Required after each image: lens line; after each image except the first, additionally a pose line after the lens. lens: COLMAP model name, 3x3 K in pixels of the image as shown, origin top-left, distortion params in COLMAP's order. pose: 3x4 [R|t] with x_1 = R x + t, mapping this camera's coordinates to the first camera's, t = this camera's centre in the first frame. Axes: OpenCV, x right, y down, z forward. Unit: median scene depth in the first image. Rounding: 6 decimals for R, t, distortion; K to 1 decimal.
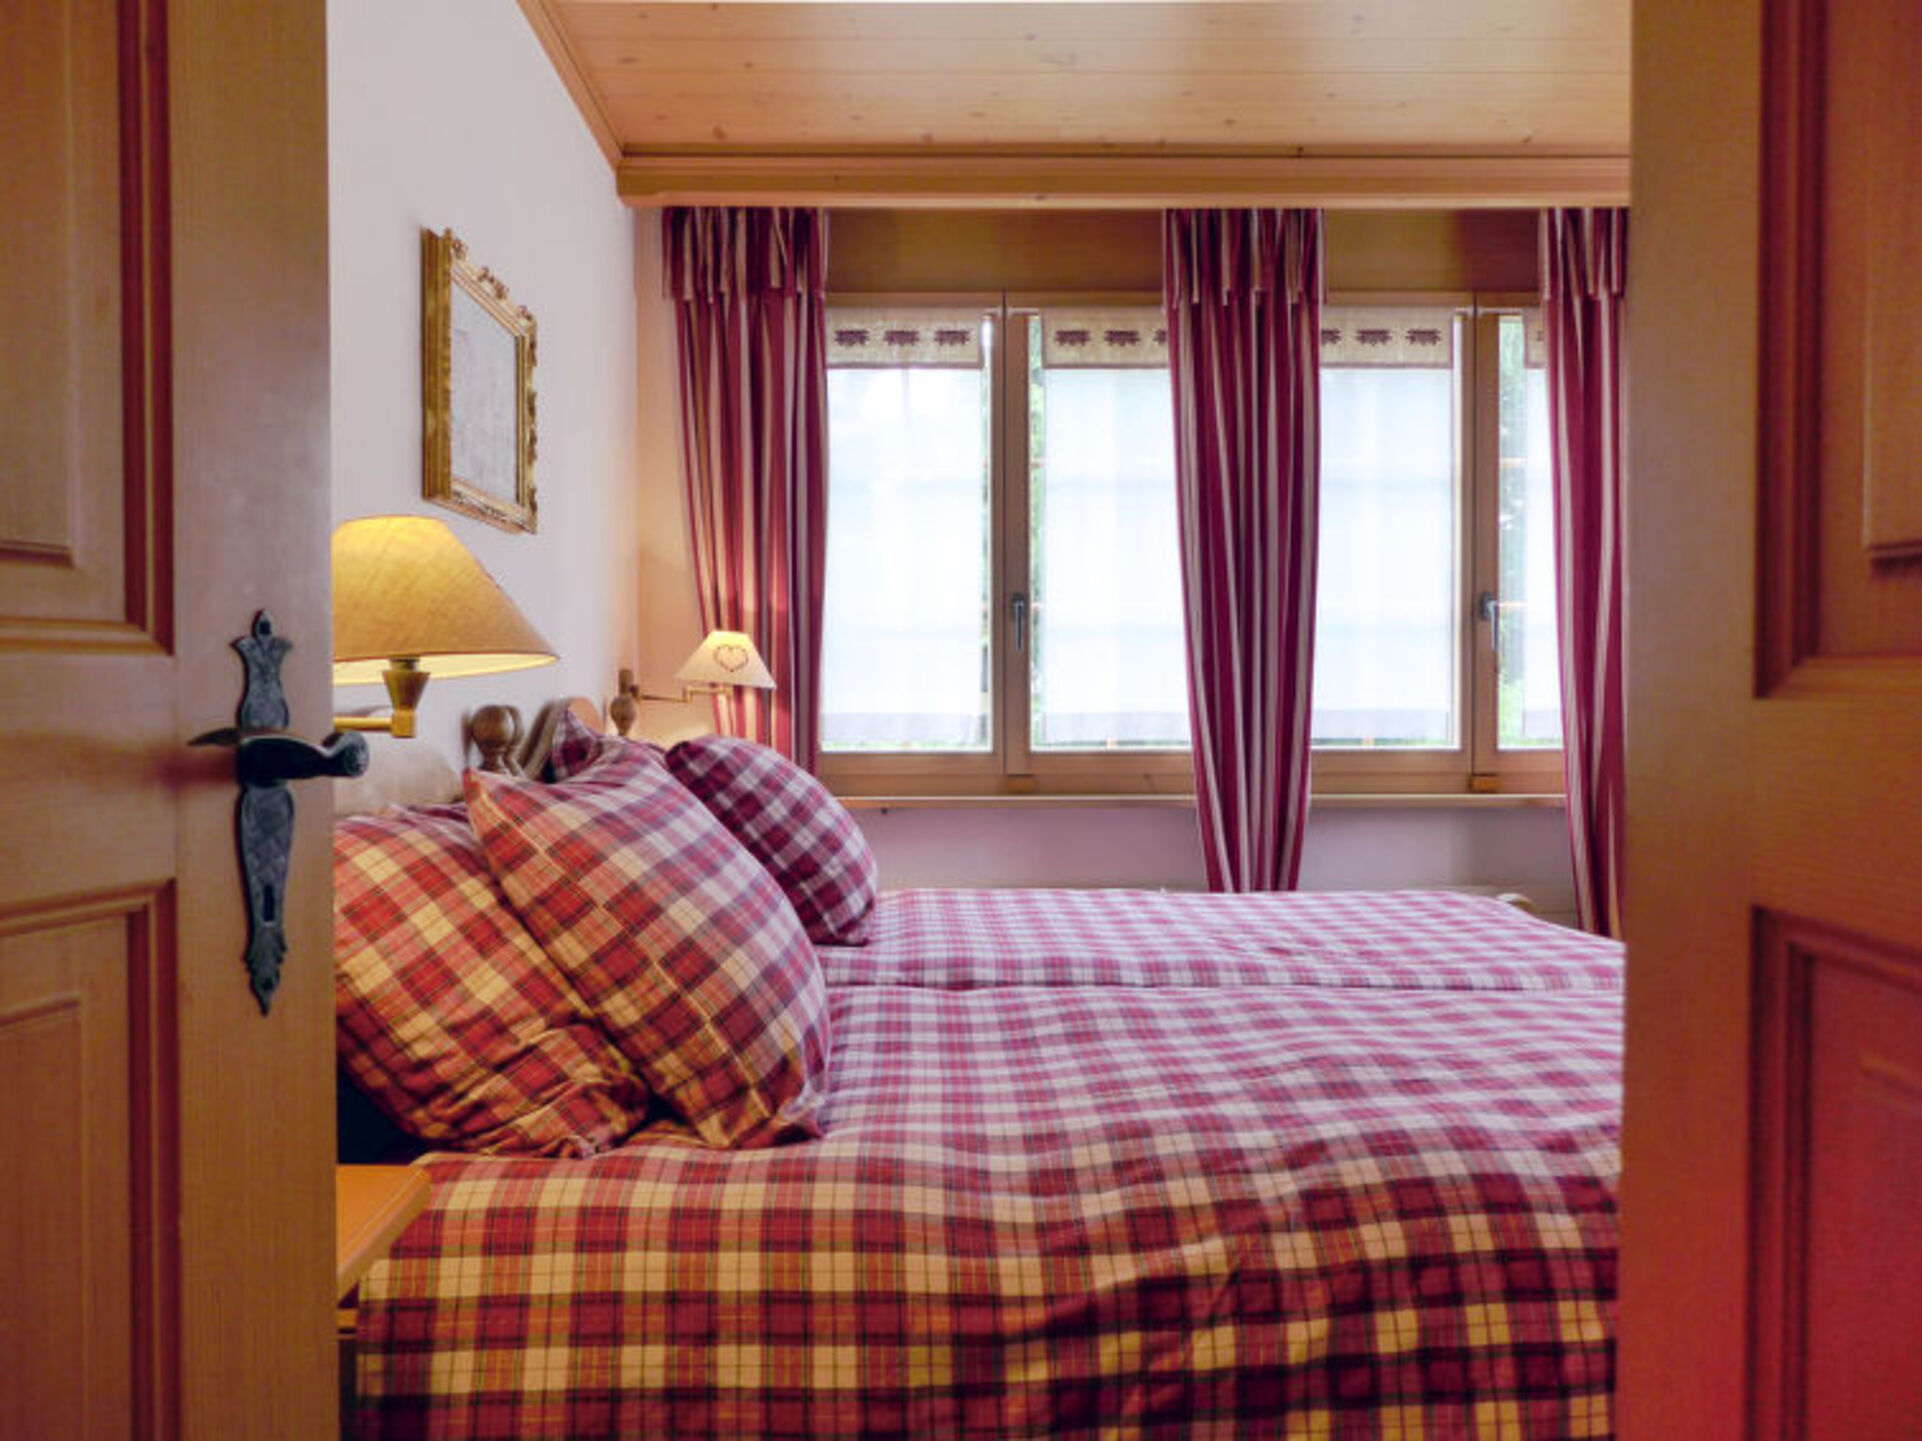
lens RADIAL K [[1346.0, 0, 961.0], [0, 1346.0, 720.5], [0, 0, 1]] dist [0.004376, 0.000726]
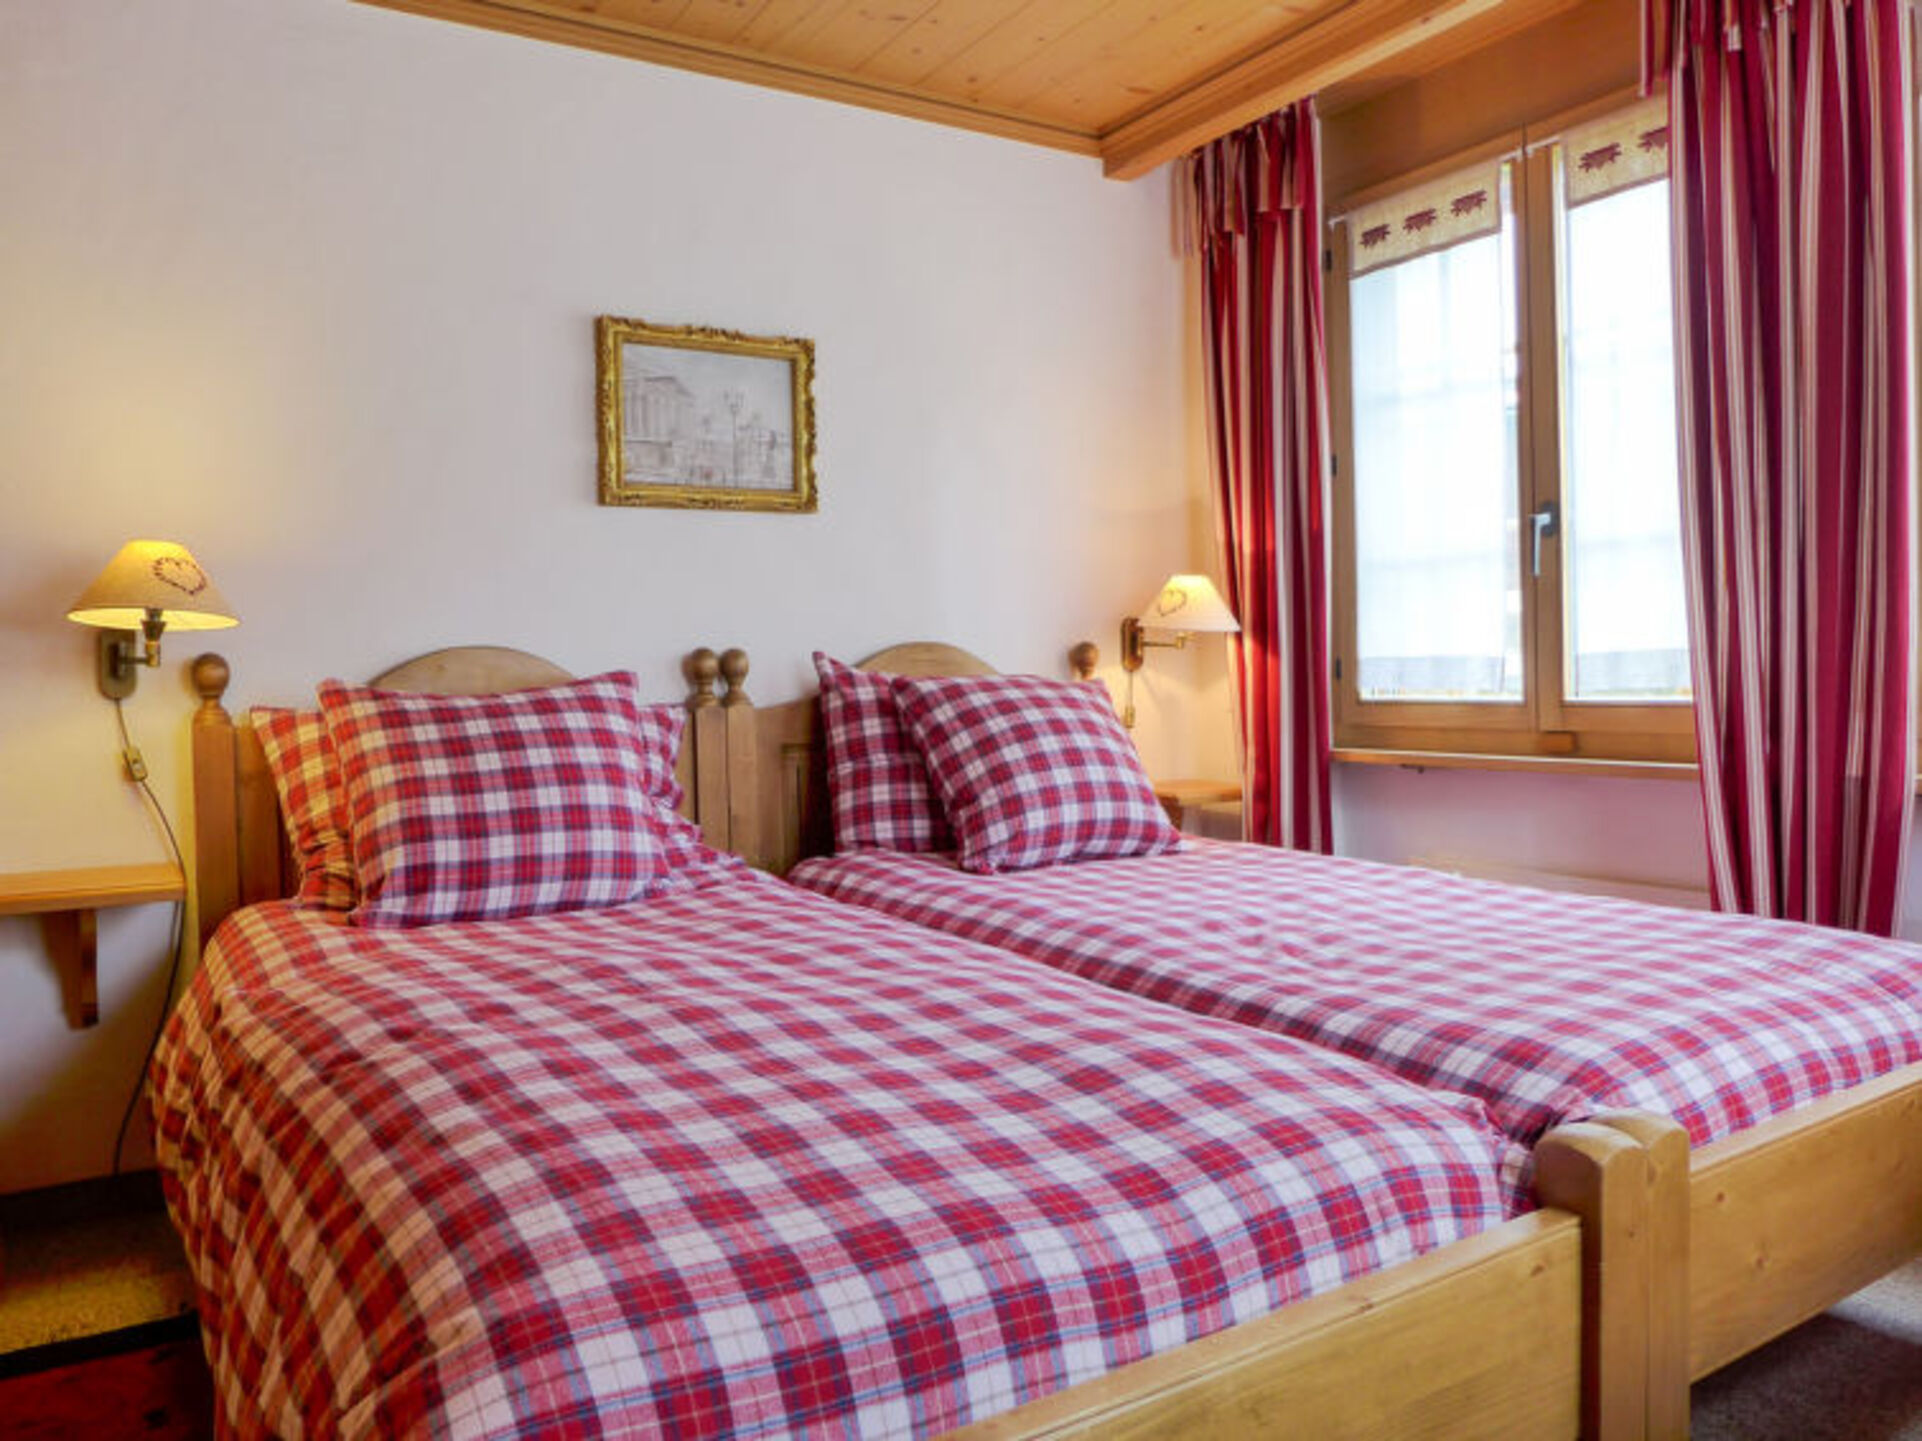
lens RADIAL K [[1397.6, 0, 960.4], [0, 1397.6, 691.2], [0, 0, 1]] dist [0.001967, -0.000020]
pose [[0.532444, 0.004806, -0.846451, 0.559497], [-0.004389, 0.999986, 0.002917, 0.015914], [0.846454, 0.002161, 0.532458, 0.274617]]
